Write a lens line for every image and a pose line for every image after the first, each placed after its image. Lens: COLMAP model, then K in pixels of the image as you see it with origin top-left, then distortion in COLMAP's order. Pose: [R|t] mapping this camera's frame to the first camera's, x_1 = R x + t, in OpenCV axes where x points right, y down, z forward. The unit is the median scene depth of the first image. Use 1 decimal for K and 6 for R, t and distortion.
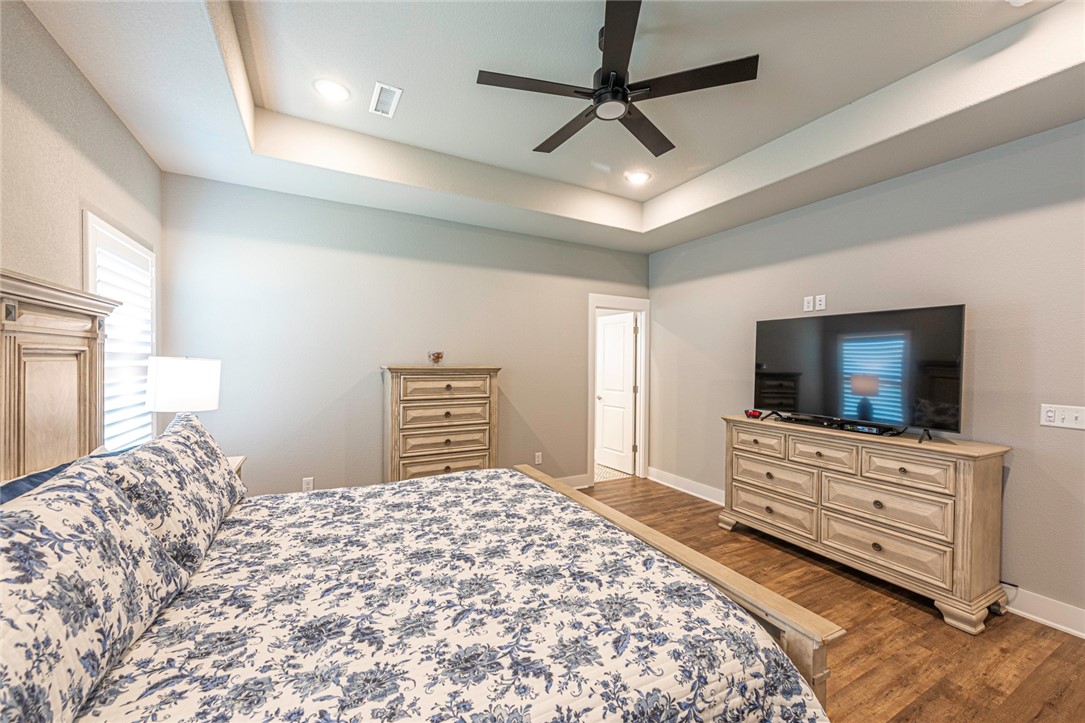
lens RADIAL K [[423.4, 0, 544.1], [0, 423.4, 363.9], [0, 0, 1]] dist [0.009776, -0.000508]
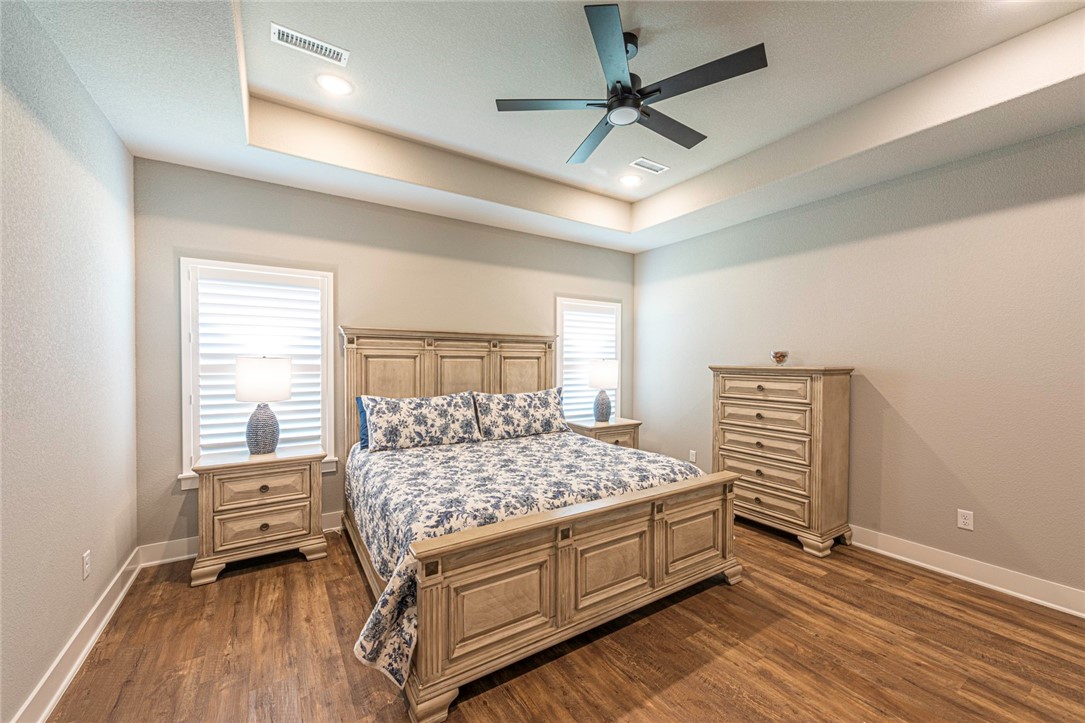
lens RADIAL K [[423.4, 0, 546.3], [0, 423.4, 362.0], [0, 0, 1]] dist [0.009776, -0.000508]
pose [[0.081425, -0.005121, -0.996666, 0.722529], [-0.011586, 0.999914, -0.006084, 0.007673], [0.996612, 0.012043, 0.081359, 0.450832]]
